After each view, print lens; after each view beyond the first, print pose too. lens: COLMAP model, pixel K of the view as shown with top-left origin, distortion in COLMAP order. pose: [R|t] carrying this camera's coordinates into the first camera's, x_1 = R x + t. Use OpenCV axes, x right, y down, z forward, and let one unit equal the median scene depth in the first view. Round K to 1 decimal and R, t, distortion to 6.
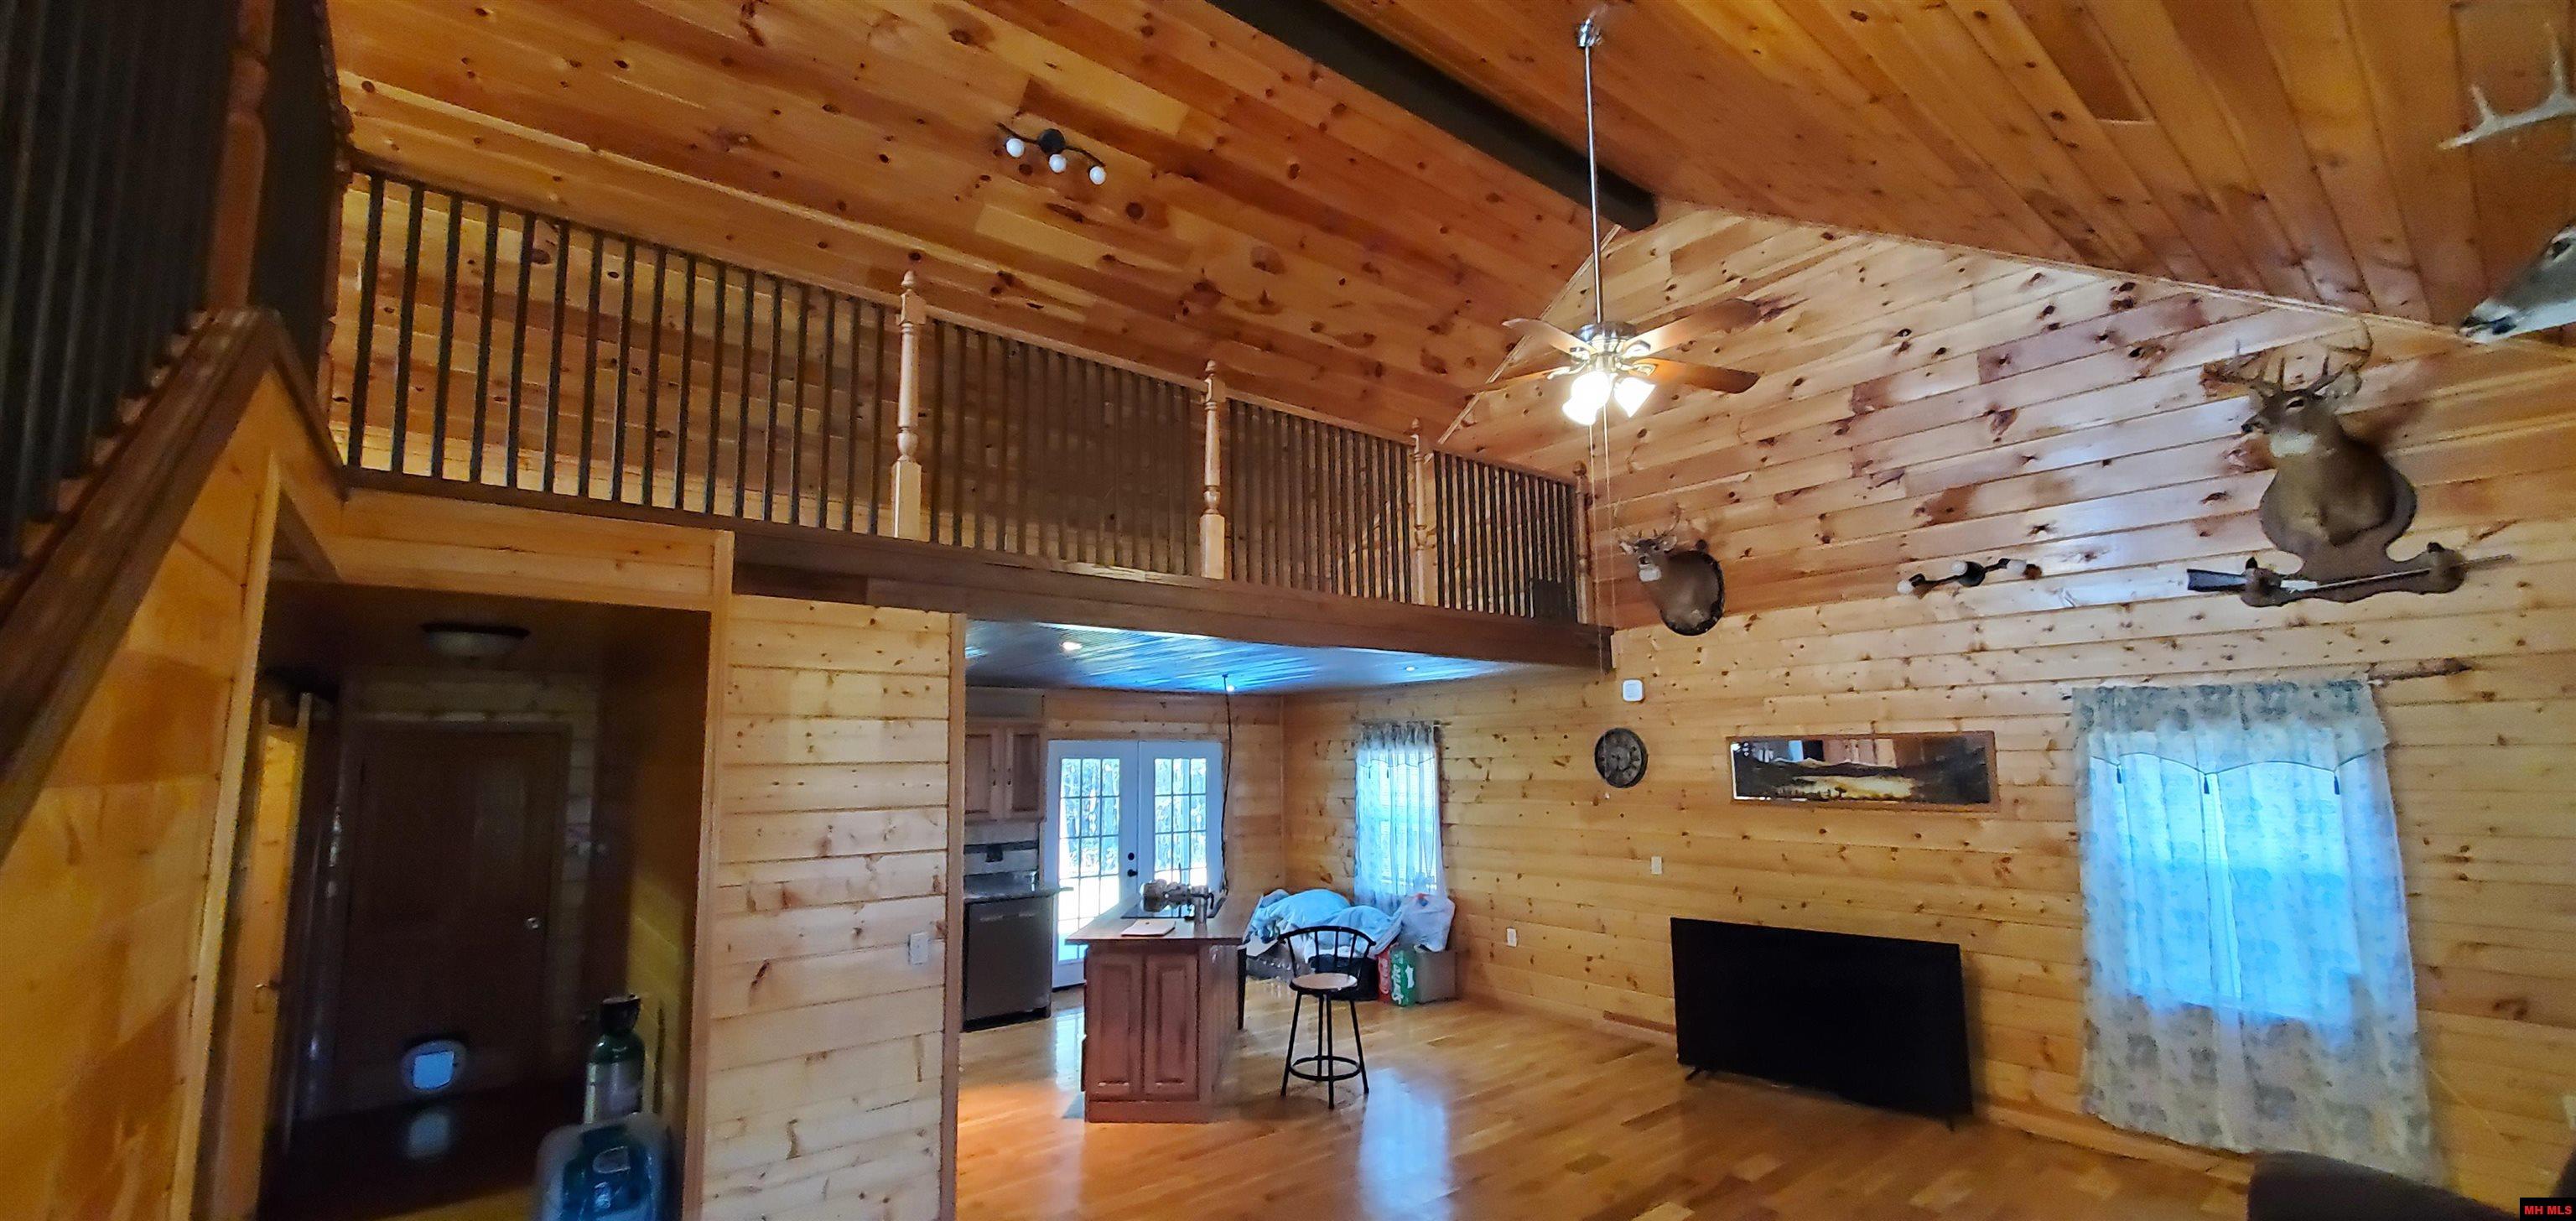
lens RADIAL K [[1017.4, 0, 1294.0], [0, 1017.4, 639.4], [0, 0, 1]] dist [-0.000007, -0.000120]
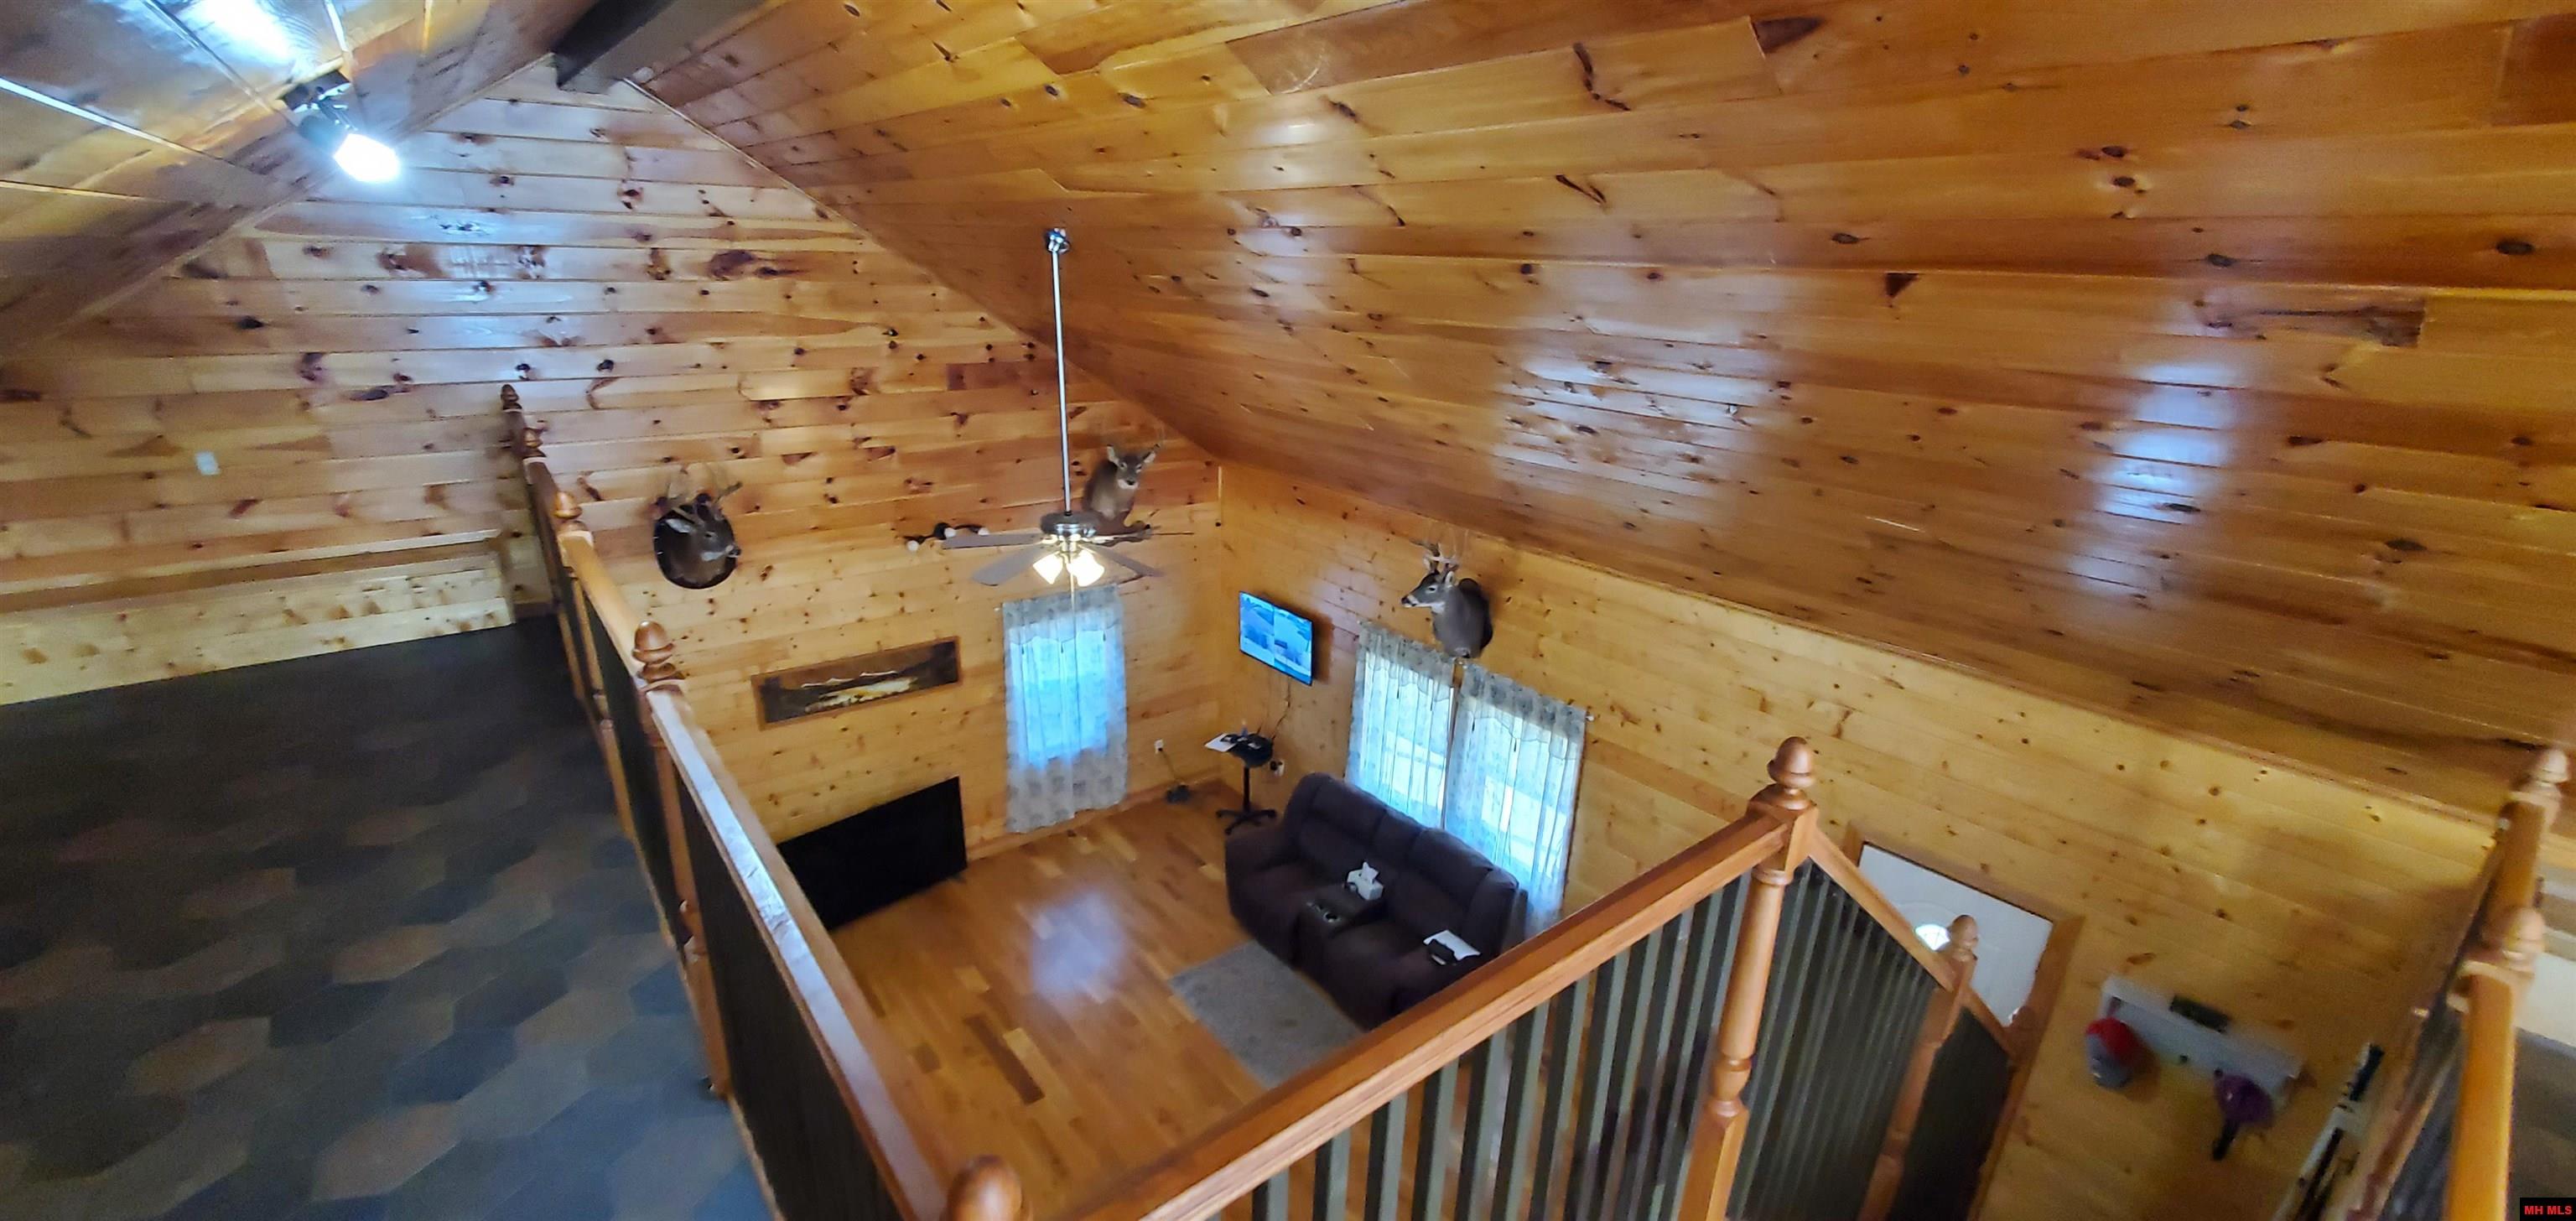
lens RADIAL K [[1017.4, 0, 1294.0], [0, 1017.4, 639.4], [0, 0, 1]] dist [-0.000007, -0.000120]
pose [[0.003771, -0.338452, 0.940976, -0.632969], [-0.145063, 0.930844, 0.335389, -0.421928], [-0.989415, -0.137765, -0.045587, 0.516862]]
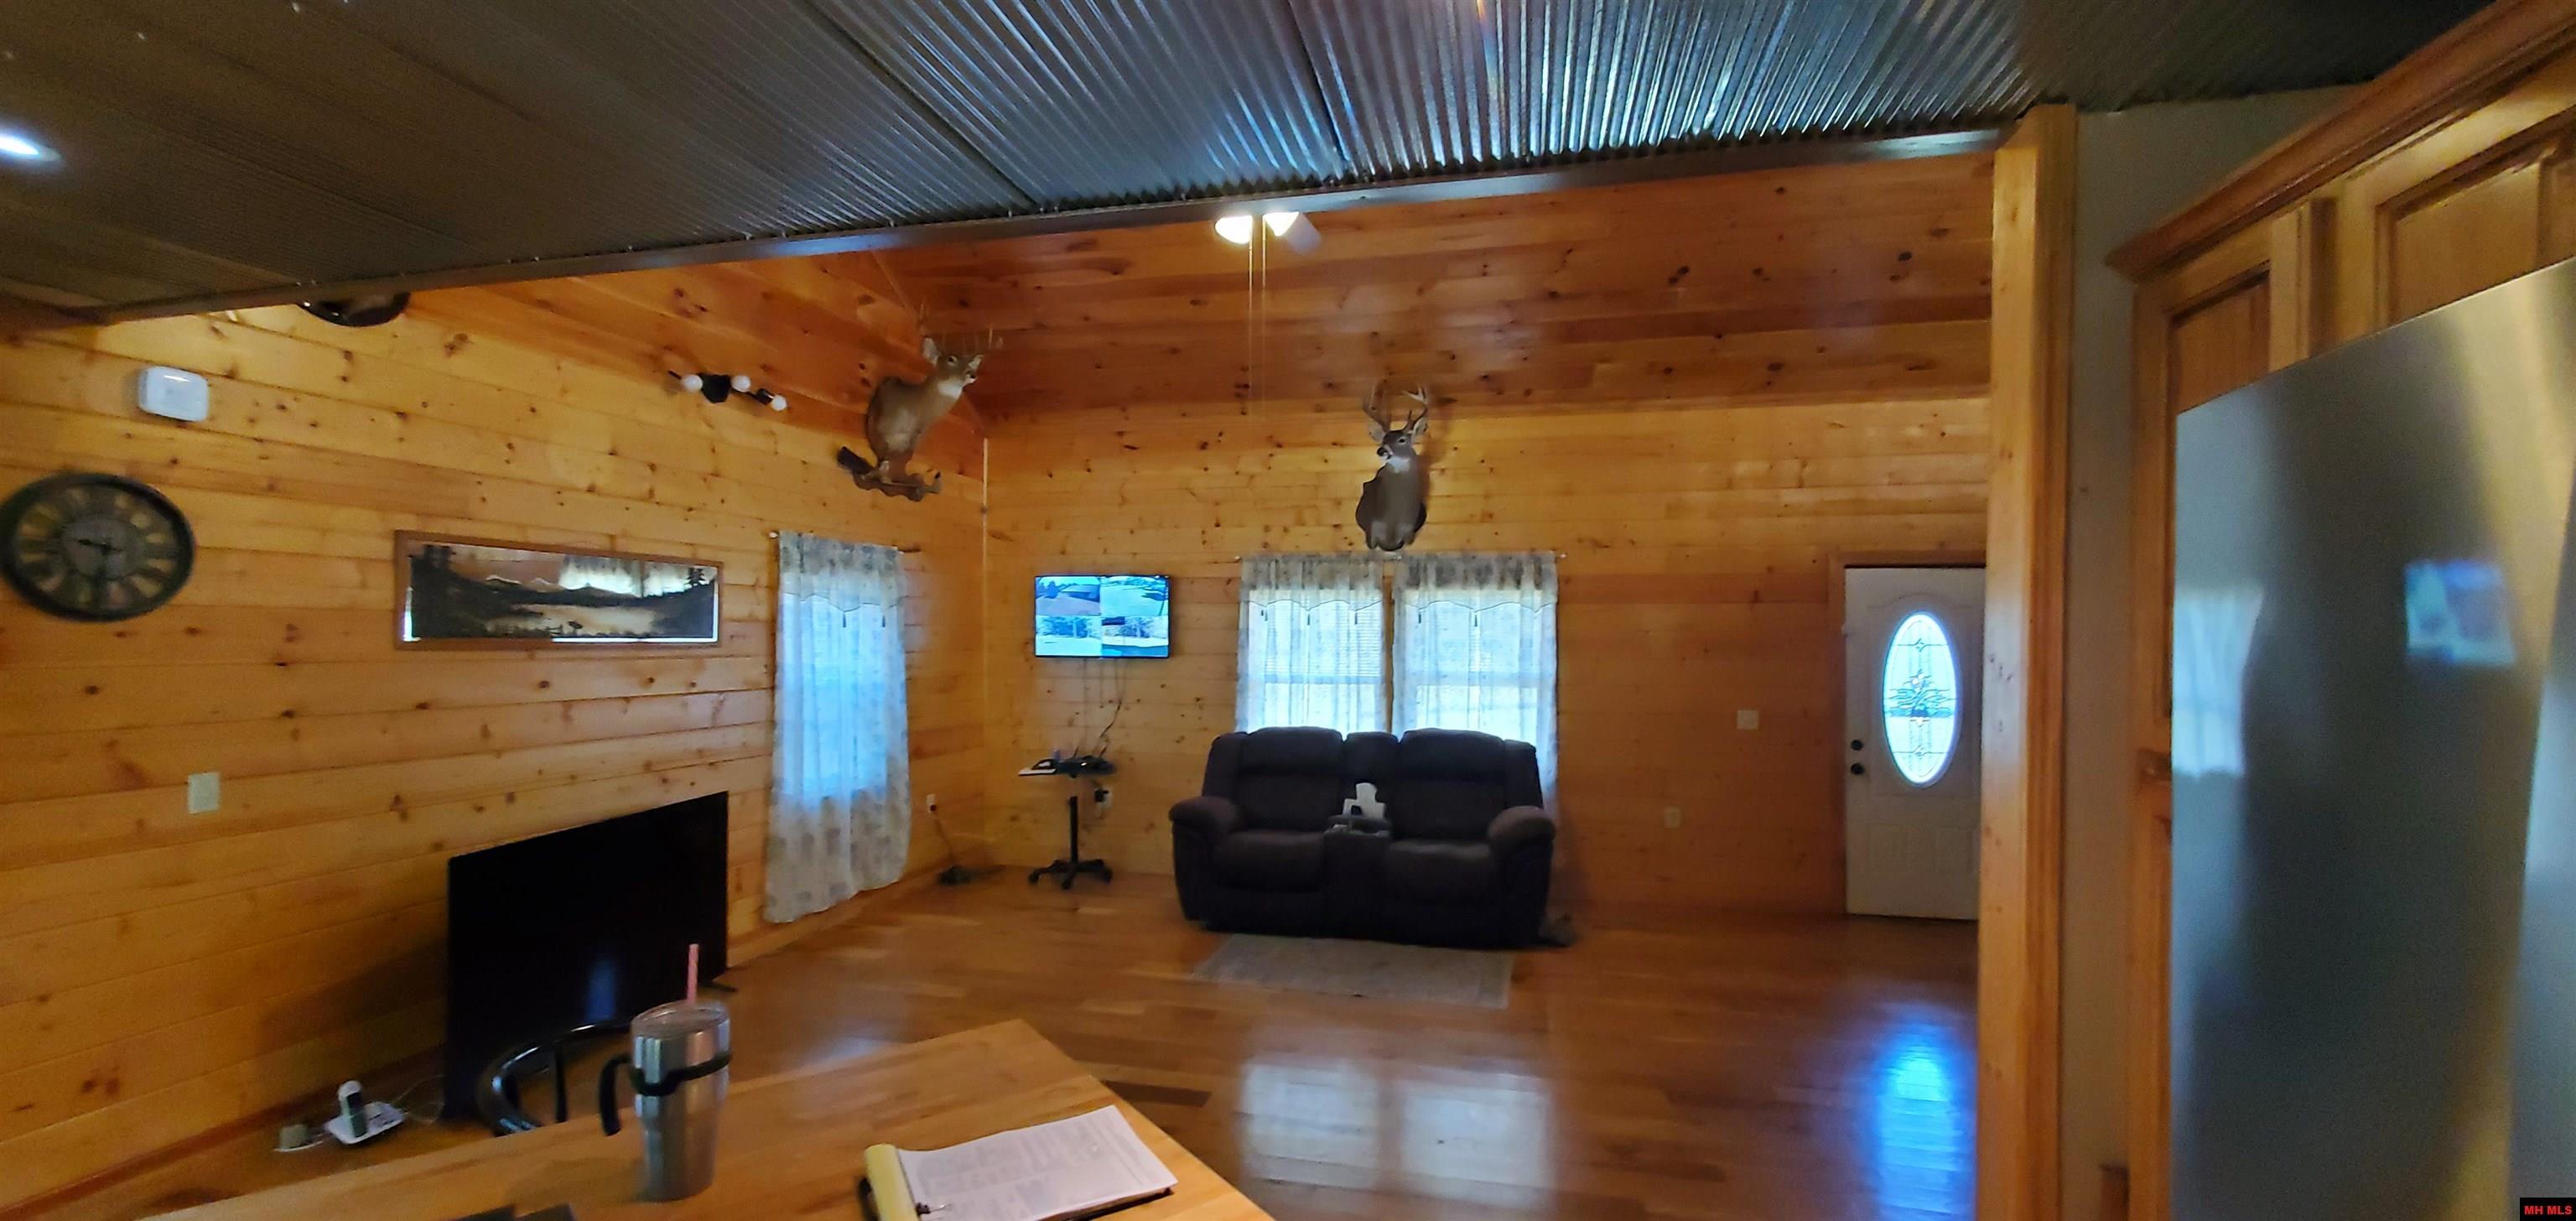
lens RADIAL K [[1017.4, 0, 1294.0], [0, 1017.4, 639.4], [0, 0, 1]] dist [-0.000007, -0.000120]
pose [[-0.627297, 0.007876, 0.778740, -0.327016], [-0.089347, 0.992618, -0.082010, 0.169263], [-0.773638, -0.121023, -0.621963, 1.037570]]
